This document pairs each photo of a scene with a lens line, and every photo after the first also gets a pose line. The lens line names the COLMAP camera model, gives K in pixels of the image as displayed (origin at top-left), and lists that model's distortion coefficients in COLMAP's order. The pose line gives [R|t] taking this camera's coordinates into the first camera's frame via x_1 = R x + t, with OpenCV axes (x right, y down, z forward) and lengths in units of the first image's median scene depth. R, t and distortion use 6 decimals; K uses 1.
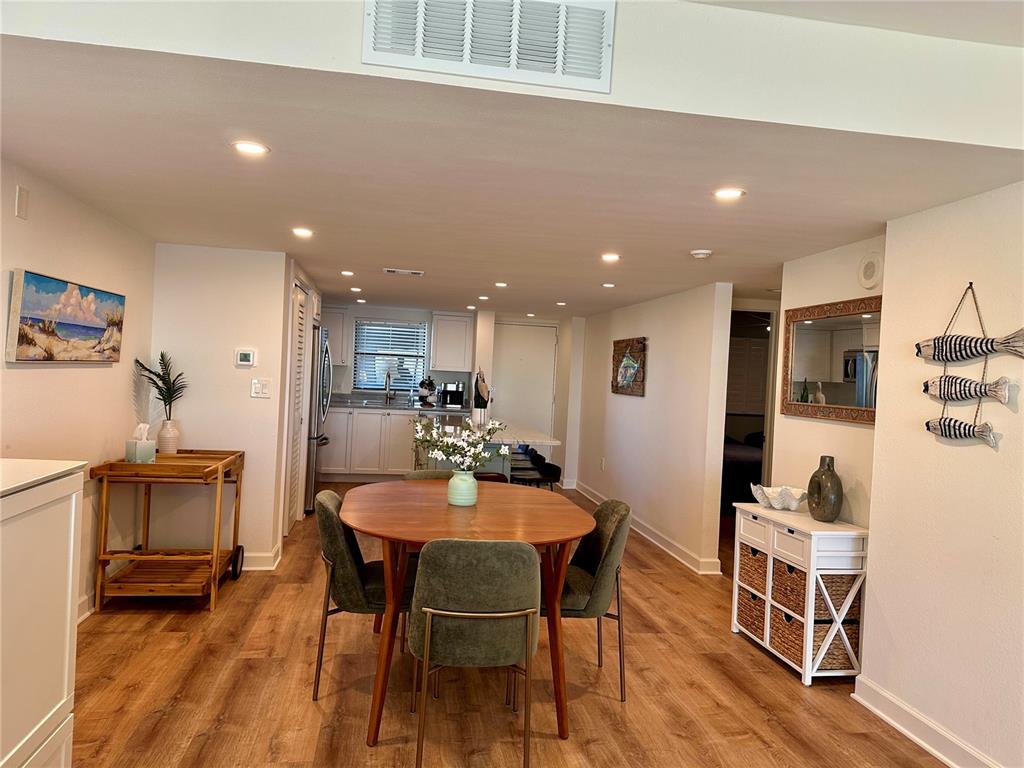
lens RADIAL K [[712.7, 0, 514.7], [0, 712.7, 380.8], [0, 0, 1]] dist [0.100507, -0.135869]
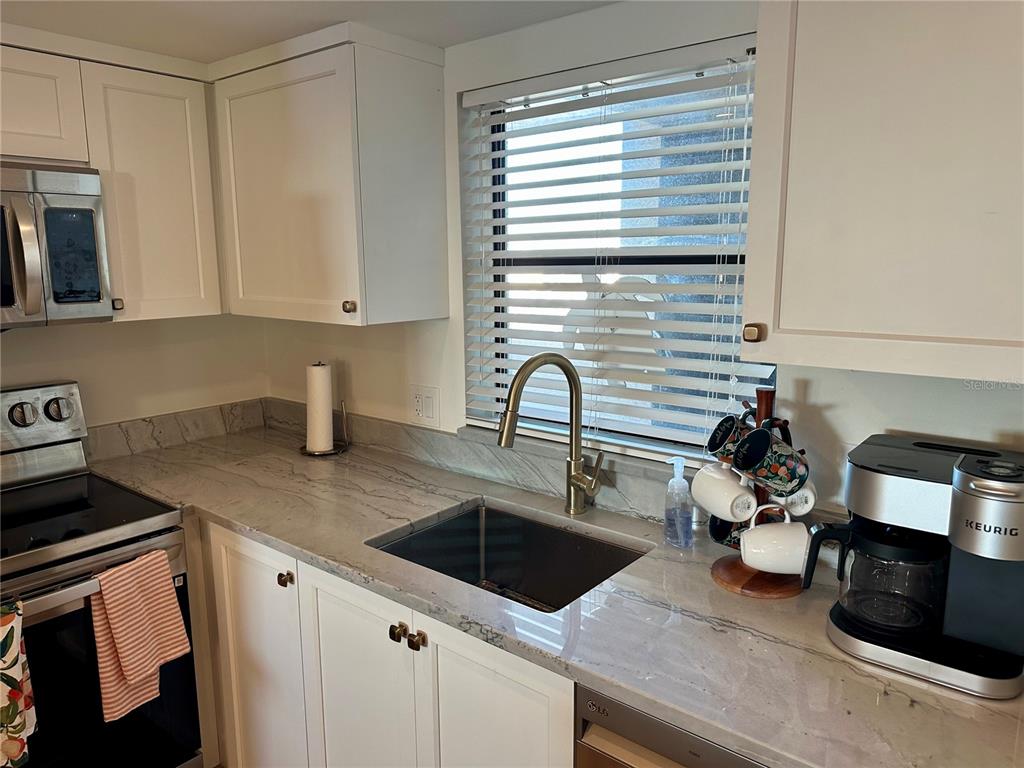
lens RADIAL K [[712.7, 0, 514.7], [0, 712.7, 380.8], [0, 0, 1]] dist [0.100507, -0.135869]
pose [[0.657239, 0.075781, -0.749863, -0.104319], [0.033221, 0.991052, 0.129273, -0.077204], [0.752950, -0.109874, 0.648841, 2.198662]]
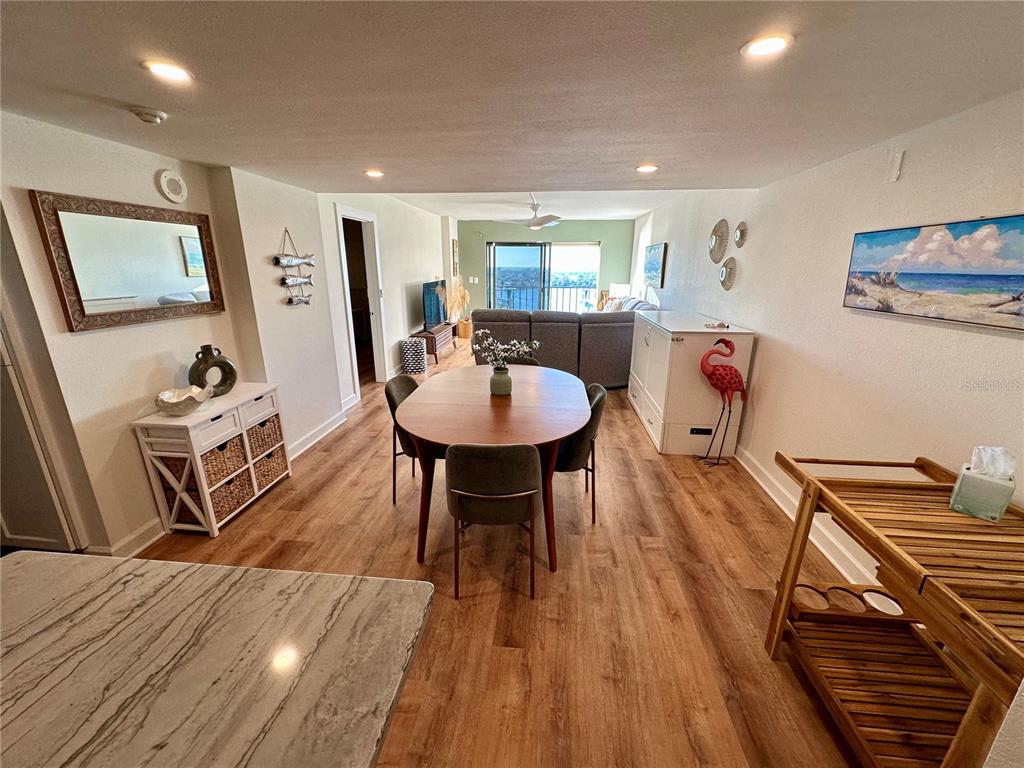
lens RADIAL K [[407.0, 0, 510.8], [0, 407.0, 381.1], [0, 0, 1]] dist [0.000336, -0.000068]
pose [[-0.961623, -0.125808, 0.243831, -0.255165], [-0.050130, 0.954282, 0.294674, -0.071622], [-0.269756, 0.271142, -0.923966, 1.568112]]
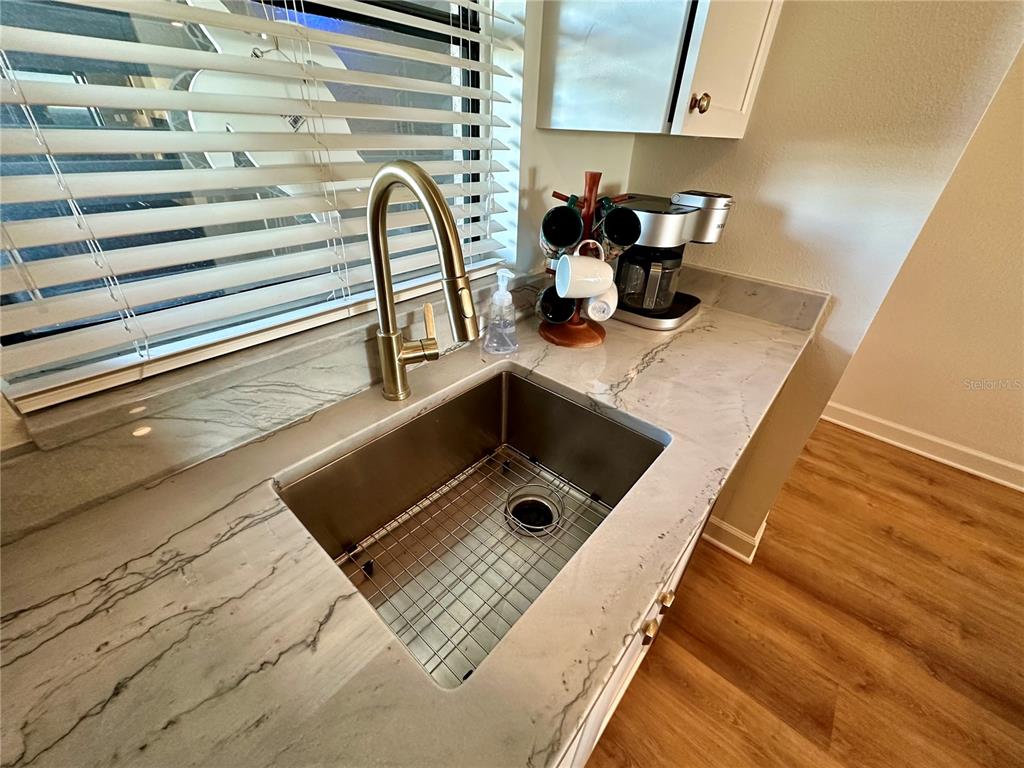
lens RADIAL K [[407.7, 0, 507.4], [0, 407.7, 386.4], [0, 0, 1]] dist [0.001143, -0.000019]
pose [[0.775224, -0.352589, 0.524127, -0.534510], [0.000344, 0.829962, 0.557820, -0.048801], [-0.631686, -0.432255, 0.643528, 2.371578]]
